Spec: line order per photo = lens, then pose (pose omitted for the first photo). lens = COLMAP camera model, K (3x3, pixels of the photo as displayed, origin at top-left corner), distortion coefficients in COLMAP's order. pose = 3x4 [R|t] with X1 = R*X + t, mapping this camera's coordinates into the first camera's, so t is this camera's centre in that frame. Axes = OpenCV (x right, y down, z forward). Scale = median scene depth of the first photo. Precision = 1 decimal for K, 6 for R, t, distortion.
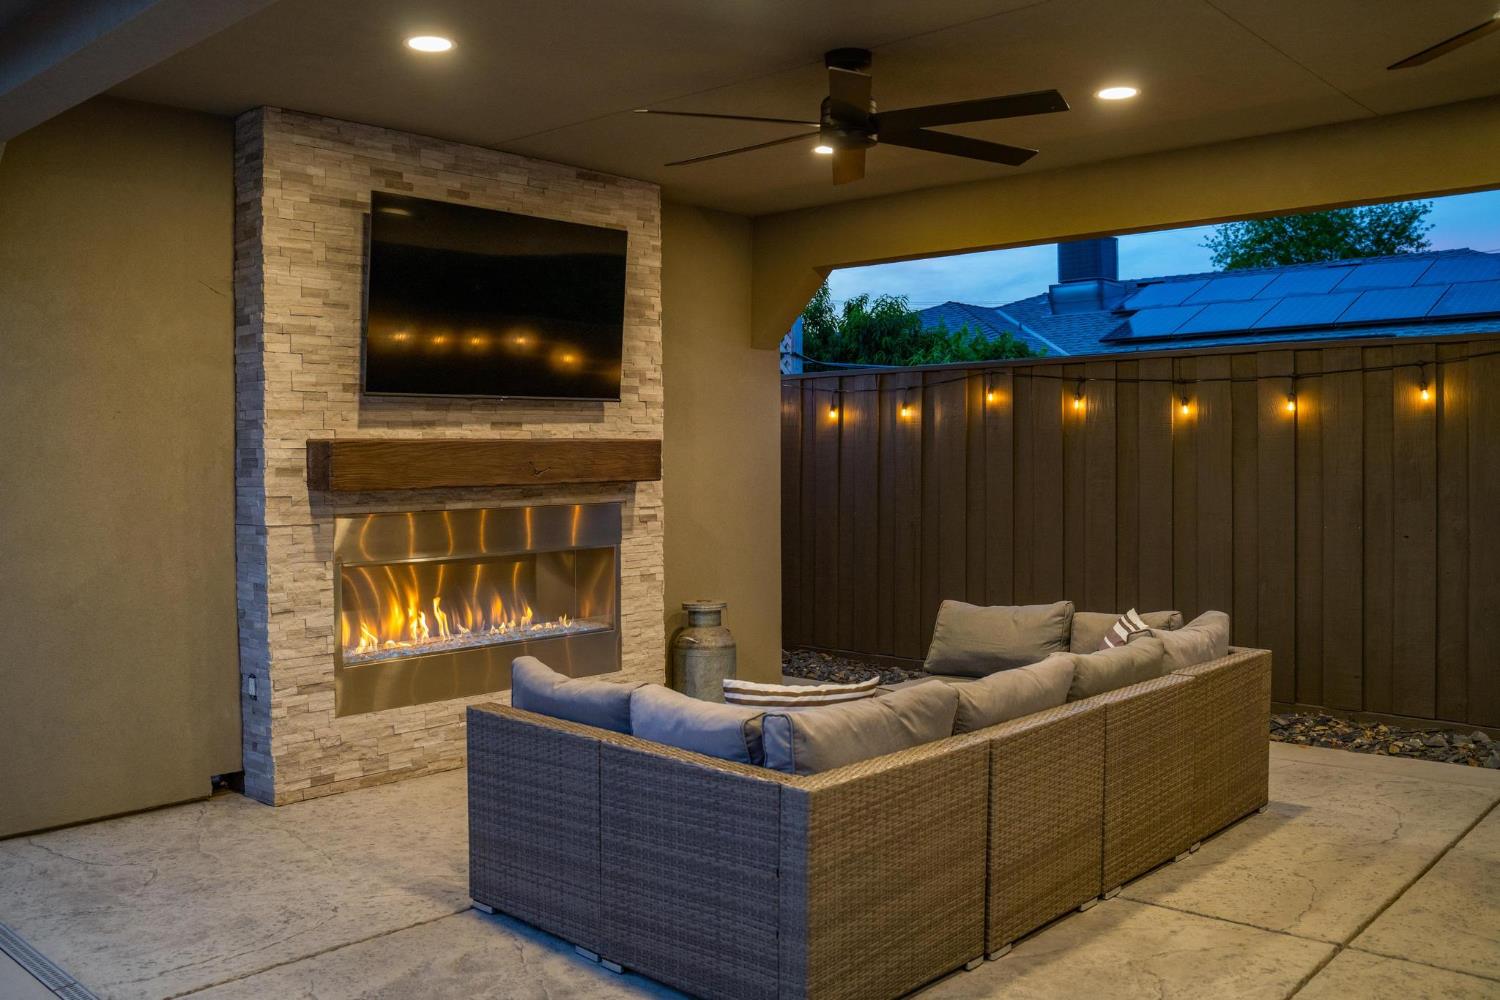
lens RADIAL K [[1286.3, 0, 716.2], [0, 1286.3, 479.9], [0, 0, 1]] dist [-0.085644, 0.003249]
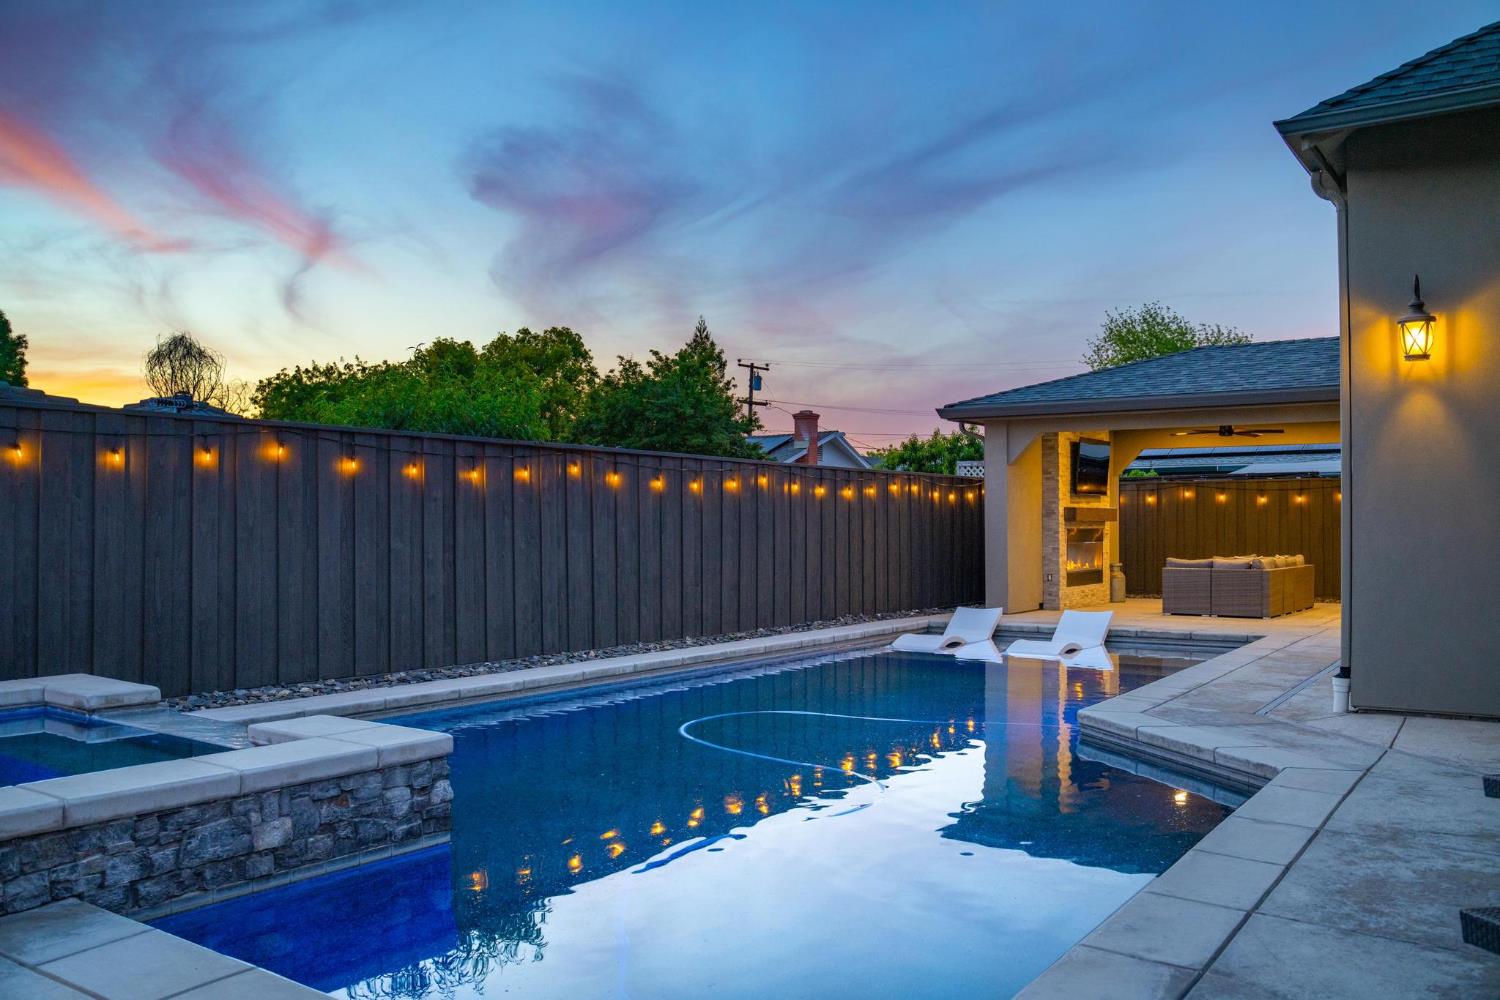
lens RADIAL K [[1286.3, 0, 741.0], [0, 1286.3, 505.1], [0, 0, 1]] dist [-0.085644, 0.003249]
pose [[0.987234, 0.009868, 0.158970, -1.734832], [-0.003349, 0.999144, -0.041222, 0.111427], [-0.159240, 0.040164, 0.986423, -2.293922]]
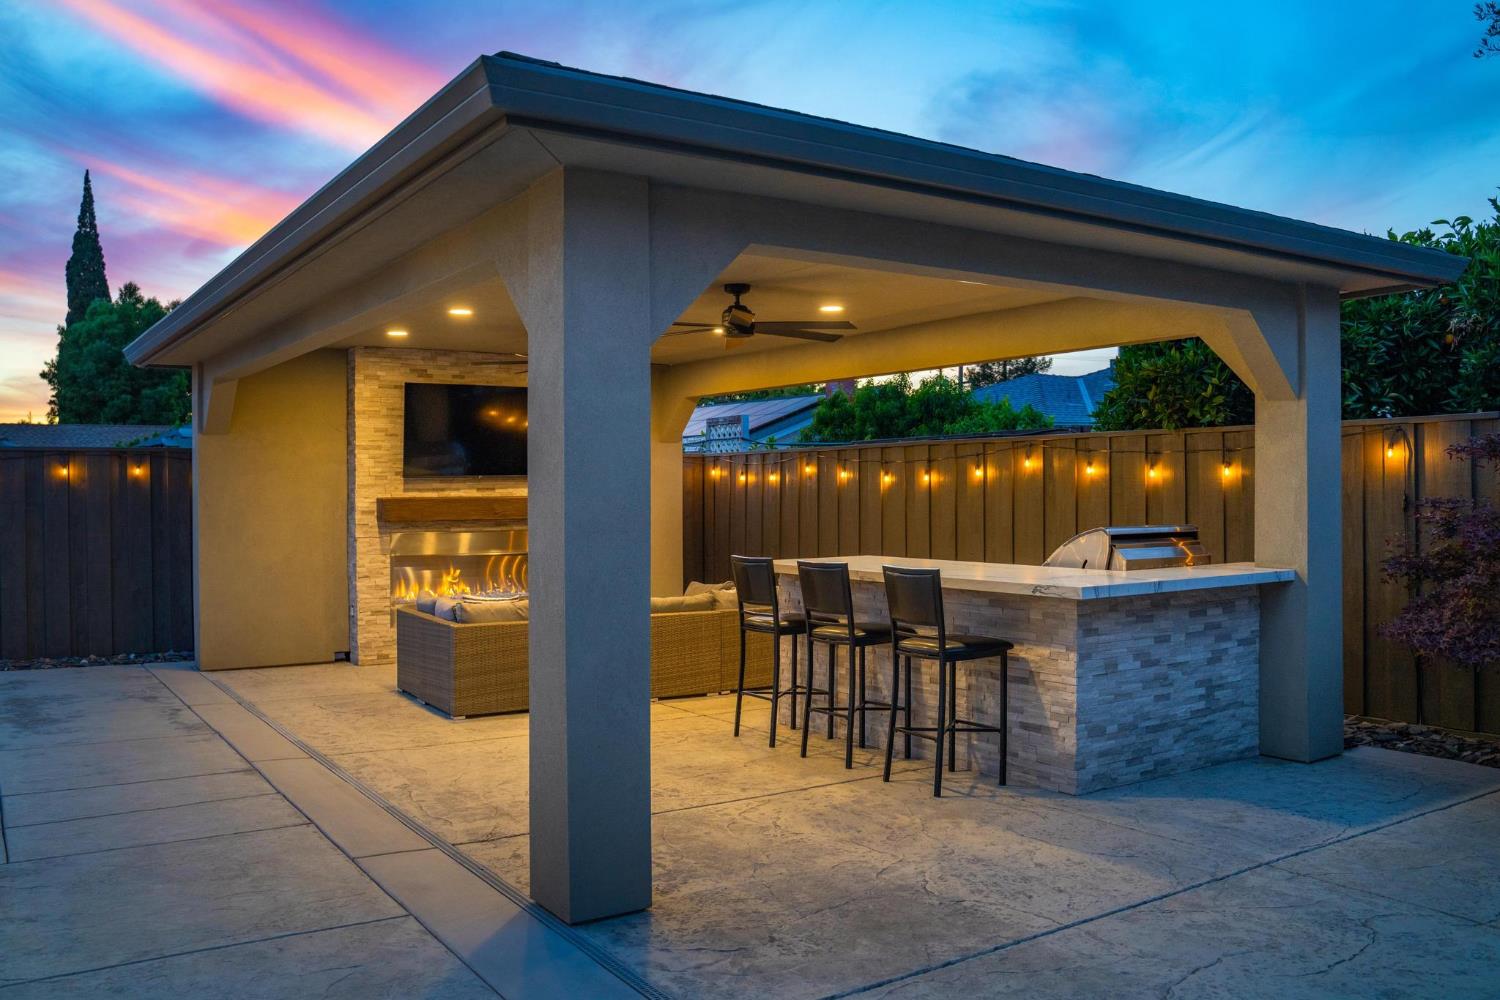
lens RADIAL K [[1286.3, 0, 752.6], [0, 1286.3, 500.2], [0, 0, 1]] dist [-0.085644, 0.003249]
pose [[0.970840, 0.005219, -0.239673, 0.814195], [-0.007621, 0.999930, -0.009095, -0.012837], [0.239609, 0.010656, 0.970811, -0.948395]]
